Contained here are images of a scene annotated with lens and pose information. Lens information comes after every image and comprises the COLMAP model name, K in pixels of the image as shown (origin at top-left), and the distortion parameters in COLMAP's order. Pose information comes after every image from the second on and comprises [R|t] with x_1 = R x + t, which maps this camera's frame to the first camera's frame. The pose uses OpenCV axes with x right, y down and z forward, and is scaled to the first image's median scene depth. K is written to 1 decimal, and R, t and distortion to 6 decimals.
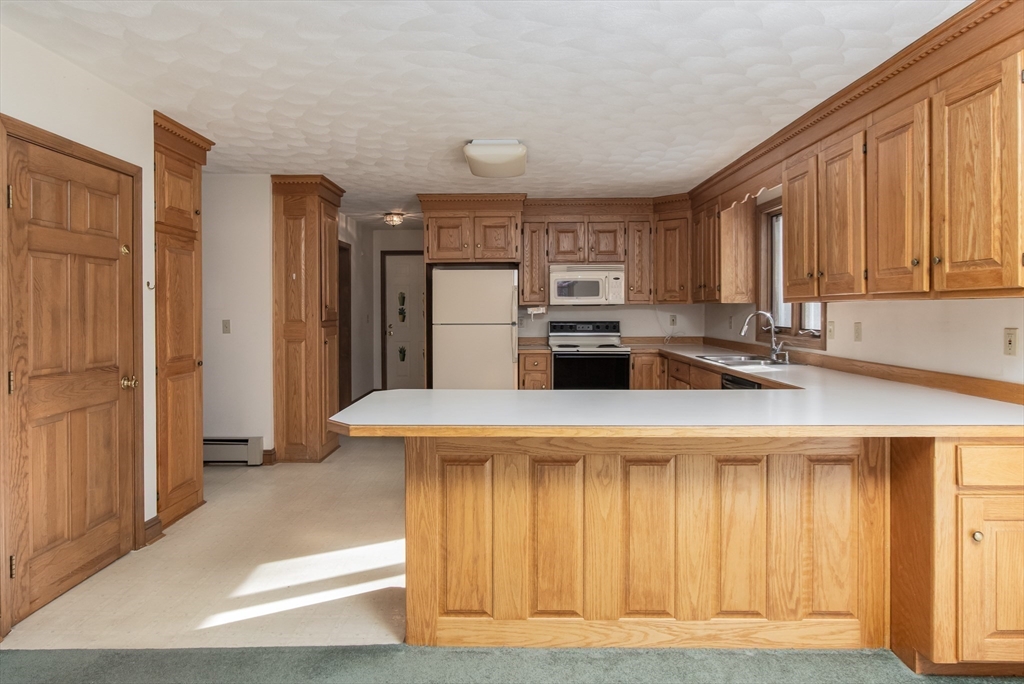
lens RADIAL K [[611.4, 0, 510.8], [0, 611.4, 314.6], [0, 0, 1]] dist [-0.011655, 0.001311]
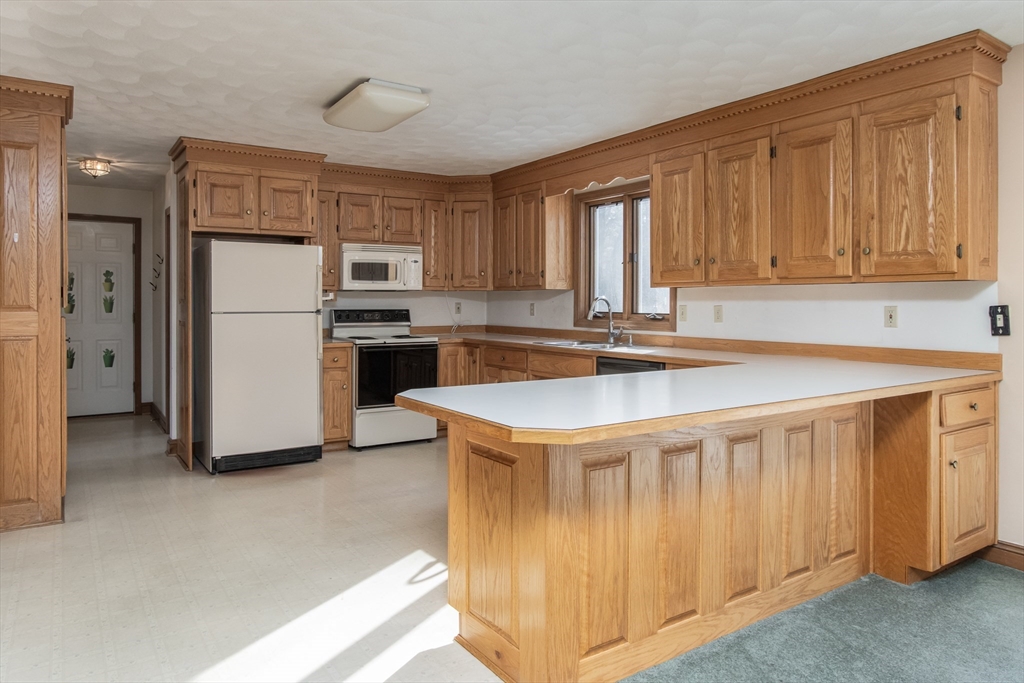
lens RADIAL K [[655.4, 0, 508.9], [0, 655.4, 305.2], [0, 0, 1]] dist [-0.008083, 0.000338]
pose [[0.829981, 0.000071, 0.557792, -0.302833], [0.002755, 0.999987, -0.004226, 0.011853], [-0.557785, 0.005045, 0.829970, 0.145553]]
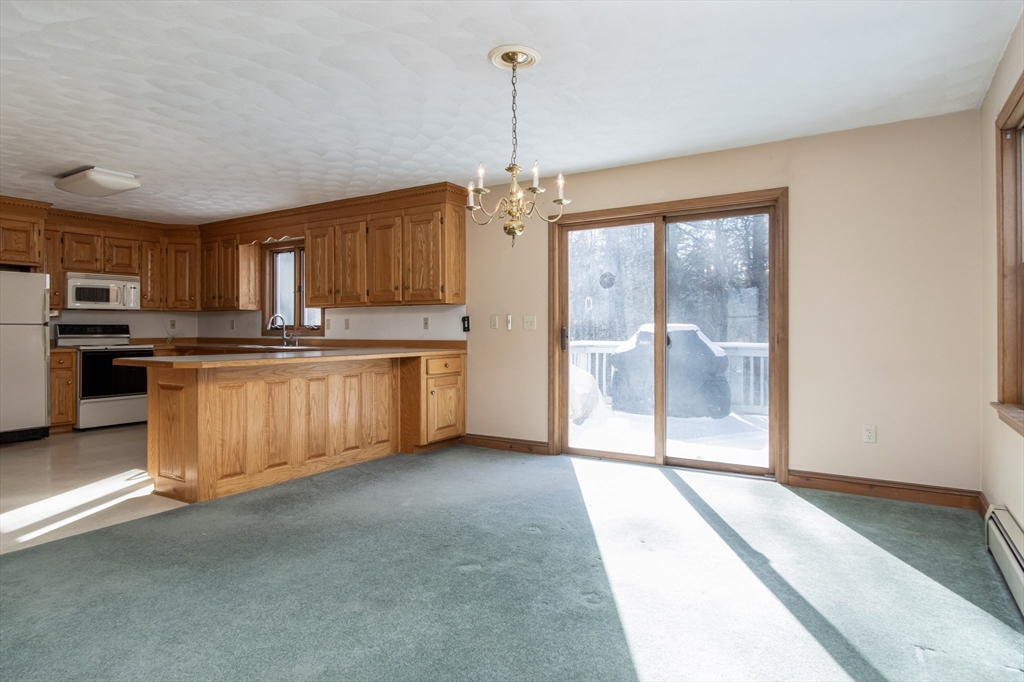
lens RADIAL K [[578.9, 0, 498.4], [0, 578.9, 328.5], [0, 0, 1]] dist [-0.019427, 0.013060]
pose [[0.538037, 0.002279, 0.842918, -0.462866], [0.008732, 0.999928, -0.008278, 0.041809], [-0.842876, 0.011814, 0.537978, -0.229138]]
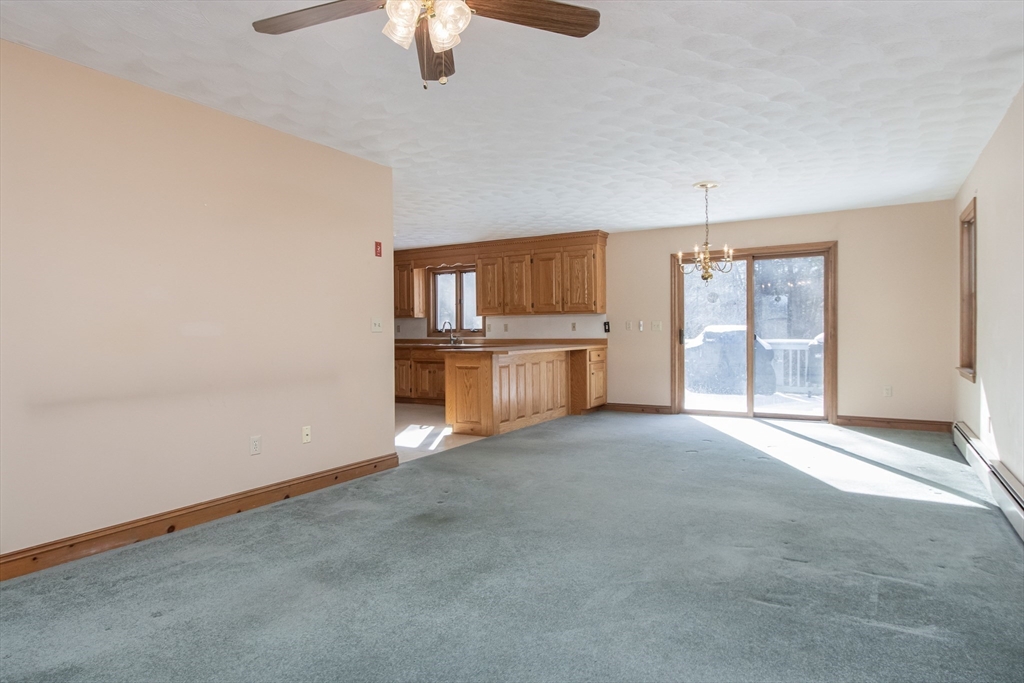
lens RADIAL K [[577.9, 0, 512.0], [0, 577.9, 341.5], [0, 0, 1]] dist [-0.004818, 0.001327]
pose [[0.514400, -0.019119, 0.857337, -1.037092], [0.017171, 0.999781, 0.011993, 0.039764], [-0.857378, 0.008552, 0.514616, -0.179724]]
